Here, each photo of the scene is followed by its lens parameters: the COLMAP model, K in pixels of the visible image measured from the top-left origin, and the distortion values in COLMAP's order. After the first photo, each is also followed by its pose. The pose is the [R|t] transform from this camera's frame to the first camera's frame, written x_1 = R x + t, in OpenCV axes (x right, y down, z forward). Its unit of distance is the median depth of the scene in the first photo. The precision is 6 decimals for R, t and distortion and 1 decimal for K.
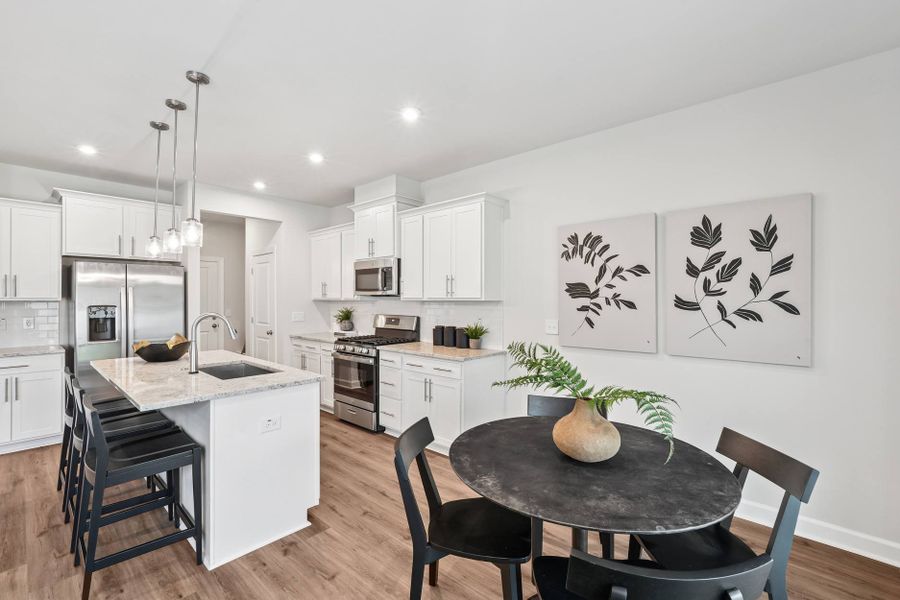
lens RADIAL K [[401.5, 0, 446.9], [0, 401.5, 301.8], [0, 0, 1]] dist [-0.008390, 0.001544]
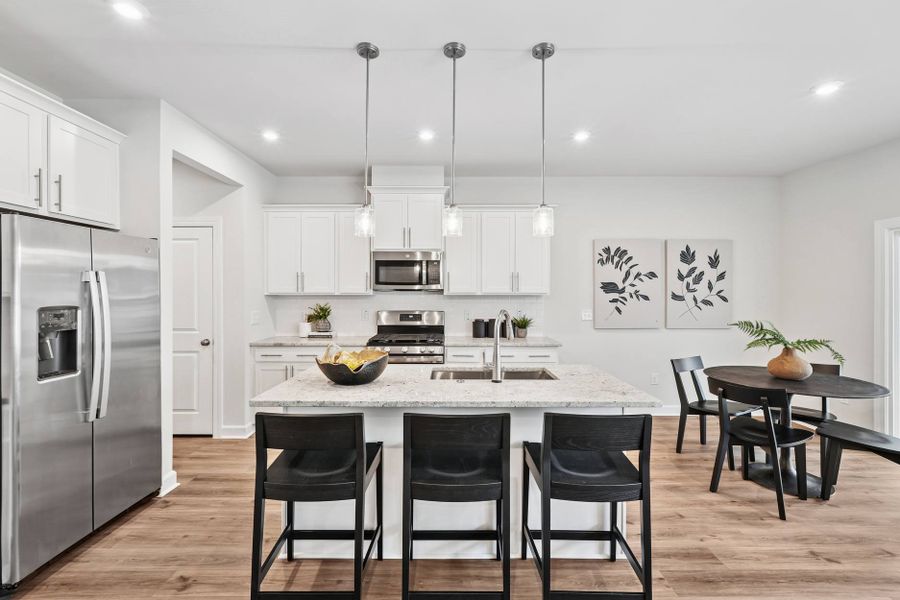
lens RADIAL K [[401.5, 0, 450.6], [0, 401.5, 295.0], [0, 0, 1]] dist [-0.008390, 0.001544]
pose [[0.729478, -0.010759, 0.683920, -1.040352], [0.002862, 0.999916, 0.012678, -0.022585], [-0.683999, -0.007290, 0.729447, 0.367498]]
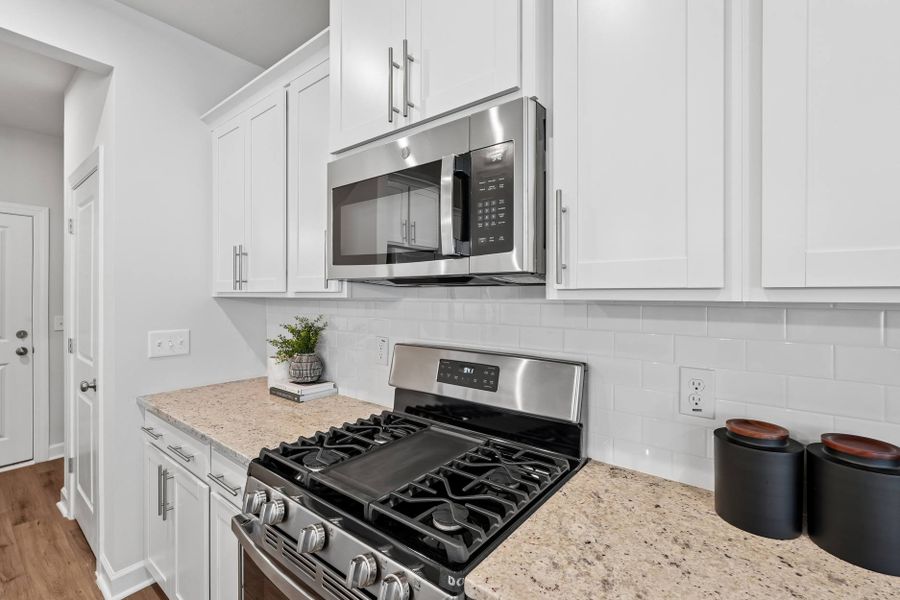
lens RADIAL K [[401.5, 0, 450.3], [0, 401.5, 294.0], [0, 0, 1]] dist [-0.008390, 0.001544]
pose [[0.997117, -0.000332, 0.075872, -0.247210], [0.000815, 0.999980, -0.006338, -0.007988], [-0.075868, 0.006381, 0.997097, 1.058087]]
